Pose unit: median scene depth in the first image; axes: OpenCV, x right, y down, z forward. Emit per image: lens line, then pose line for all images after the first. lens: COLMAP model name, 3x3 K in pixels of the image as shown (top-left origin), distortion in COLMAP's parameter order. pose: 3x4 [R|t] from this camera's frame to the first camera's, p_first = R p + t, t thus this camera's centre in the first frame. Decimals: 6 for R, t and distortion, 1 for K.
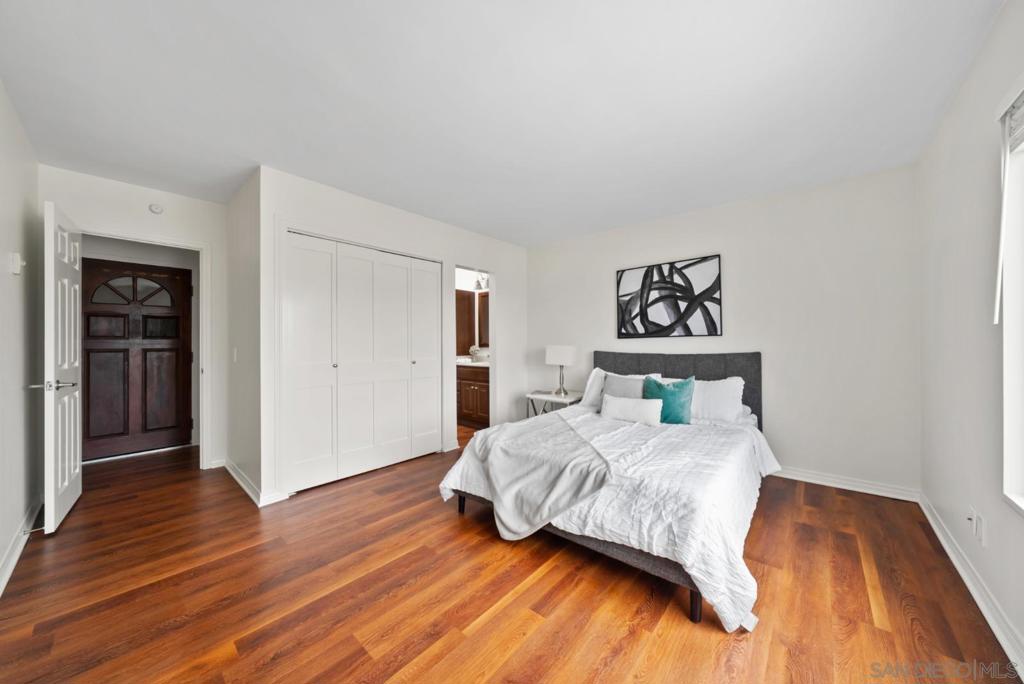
lens RADIAL K [[350.9, 0, 508.6], [0, 350.9, 340.9], [0, 0, 1]] dist [-0.017407, -0.000006]
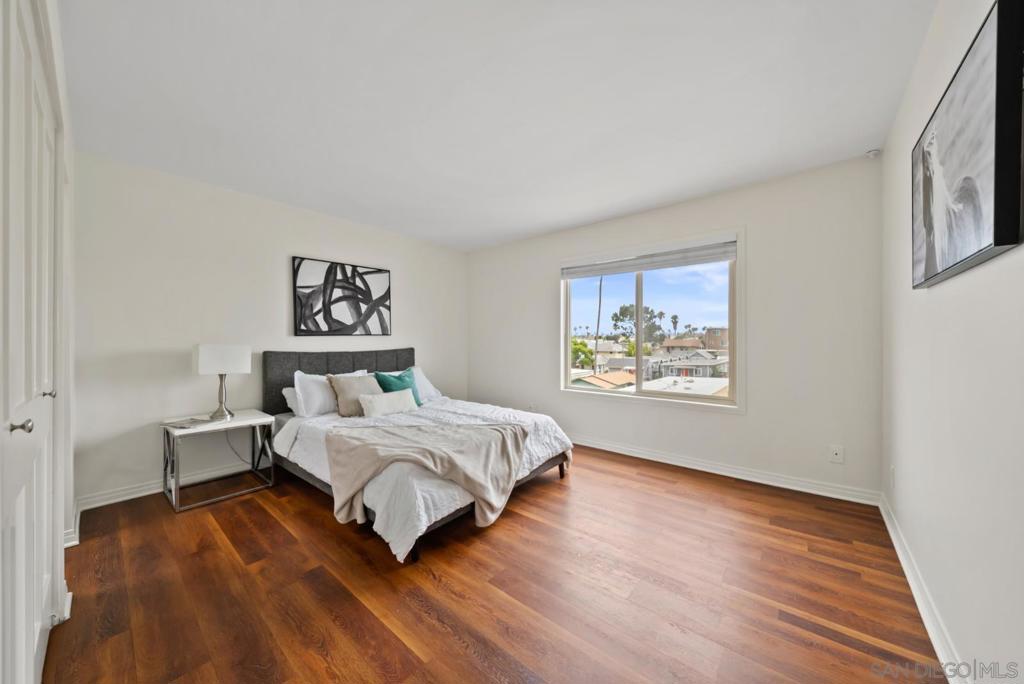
lens RADIAL K [[350.9, 0, 509.1], [0, 350.9, 342.9], [0, 0, 1]] dist [-0.017407, -0.000006]
pose [[-0.022511, 0.000249, 0.999747, -0.595550], [-0.003022, 0.999995, -0.000317, 0.009558], [-0.999742, -0.003028, -0.022510, 0.540421]]
